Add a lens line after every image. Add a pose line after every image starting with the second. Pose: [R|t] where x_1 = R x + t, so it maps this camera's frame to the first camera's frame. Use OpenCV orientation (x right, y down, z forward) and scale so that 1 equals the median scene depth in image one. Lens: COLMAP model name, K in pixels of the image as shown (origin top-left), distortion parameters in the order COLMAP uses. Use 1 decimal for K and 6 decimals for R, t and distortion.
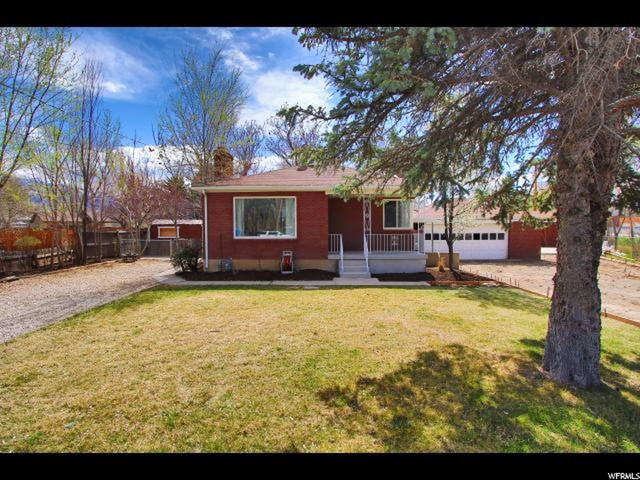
lens RADIAL K [[281.5, 0, 316.3], [0, 281.5, 237.4], [0, 0, 1]] dist [-0.012095, -0.000036]
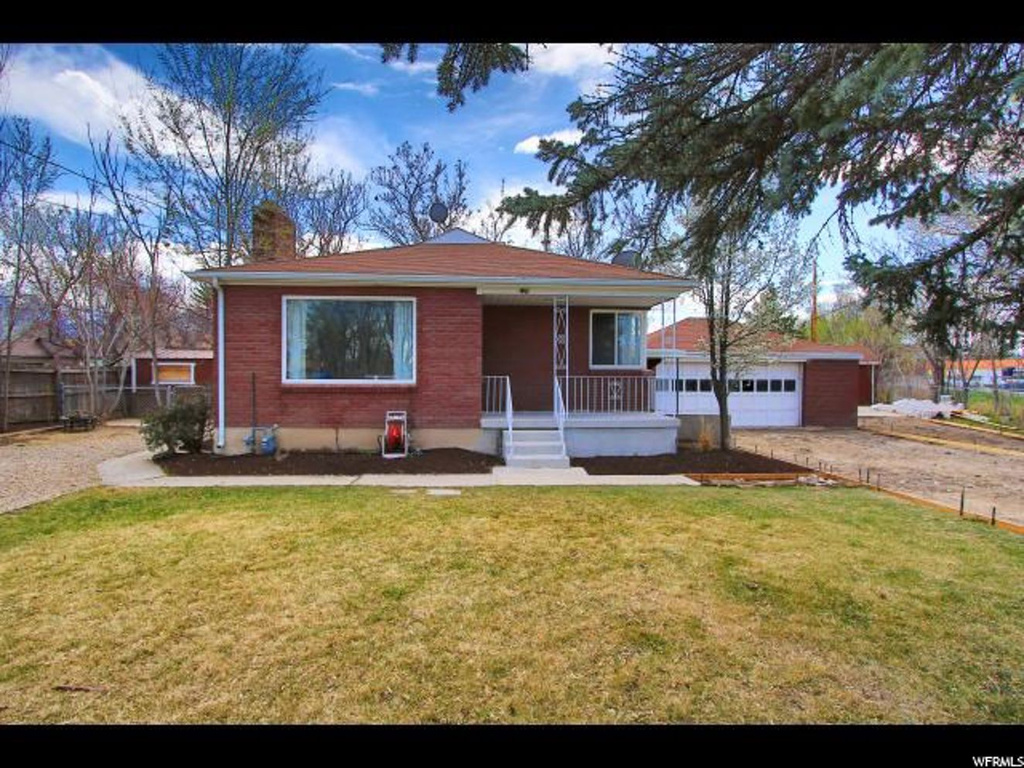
lens RADIAL K [[461.1, 0, 497.6], [0, 461.1, 382.6], [0, 0, 1]] dist [0.000640, 0.000201]
pose [[0.996717, 0.008022, 0.080569, 0.005140], [-0.007020, 0.999894, -0.012718, 0.009574], [-0.080663, 0.012111, 0.996668, 0.199420]]
